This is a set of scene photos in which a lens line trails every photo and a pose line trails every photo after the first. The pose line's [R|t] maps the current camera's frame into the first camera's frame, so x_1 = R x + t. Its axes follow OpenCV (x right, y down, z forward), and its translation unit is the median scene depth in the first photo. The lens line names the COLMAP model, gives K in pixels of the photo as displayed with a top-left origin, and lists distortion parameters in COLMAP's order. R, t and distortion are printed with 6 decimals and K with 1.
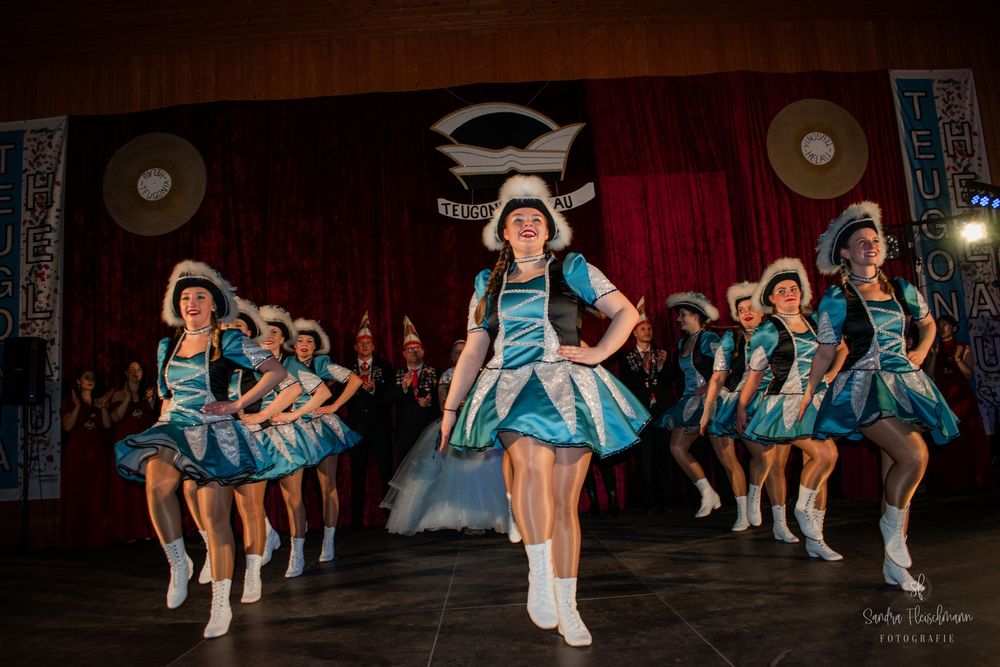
lens RADIAL K [[785.4, 0, 500.0], [0, 785.4, 333.5], [0, 0, 1]] dist [-0.080438, 0.005820]
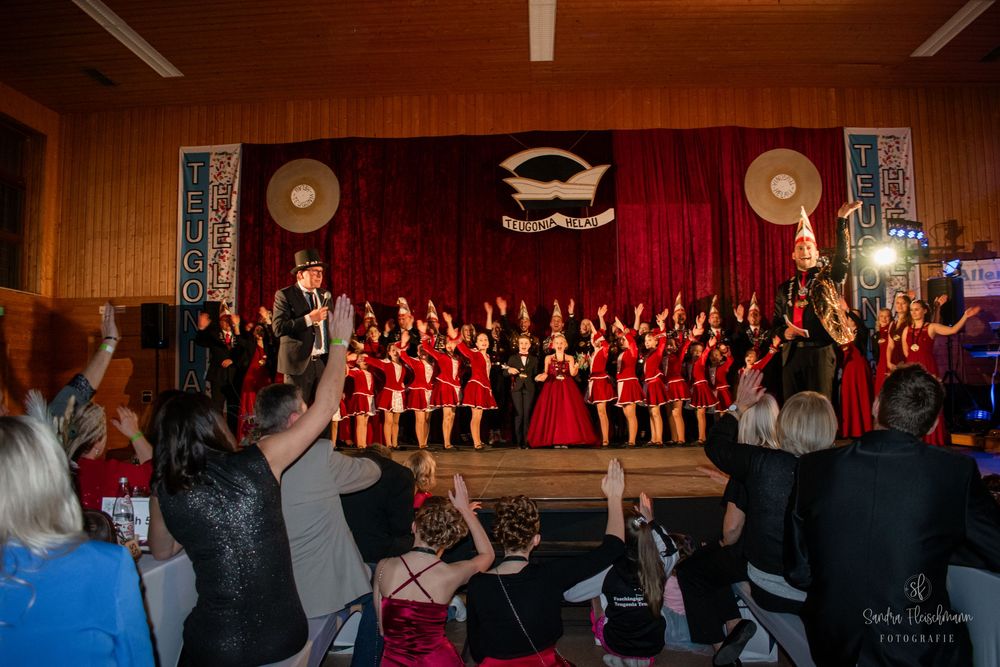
lens RADIAL K [[785.4, 0, 500.0], [0, 785.4, 333.5], [0, 0, 1]] dist [-0.080438, 0.005820]
pose [[0.995753, 0.047262, -0.079005, 0.036993], [-0.042226, 0.997040, 0.064244, -0.049917], [0.081808, -0.060636, 0.994802, -0.414412]]
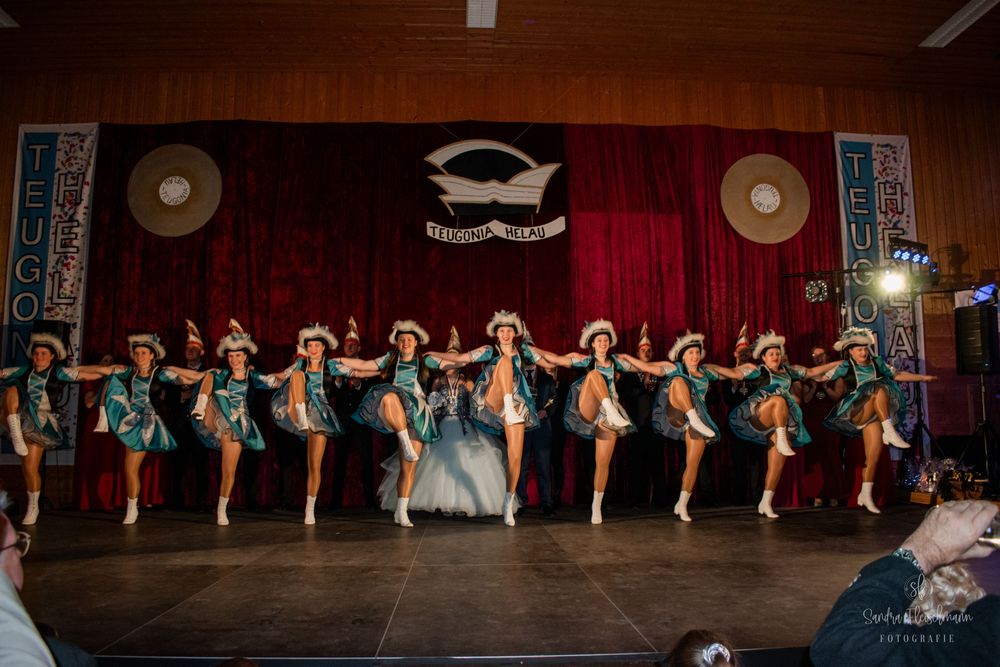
lens RADIAL K [[785.4, 0, 500.0], [0, 785.4, 333.5], [0, 0, 1]] dist [-0.080438, 0.005820]
pose [[0.997677, 0.064327, 0.022418, 0.010819], [-0.064396, 0.997922, 0.002372, -0.020042], [-0.022219, -0.003810, 0.999746, -0.132505]]
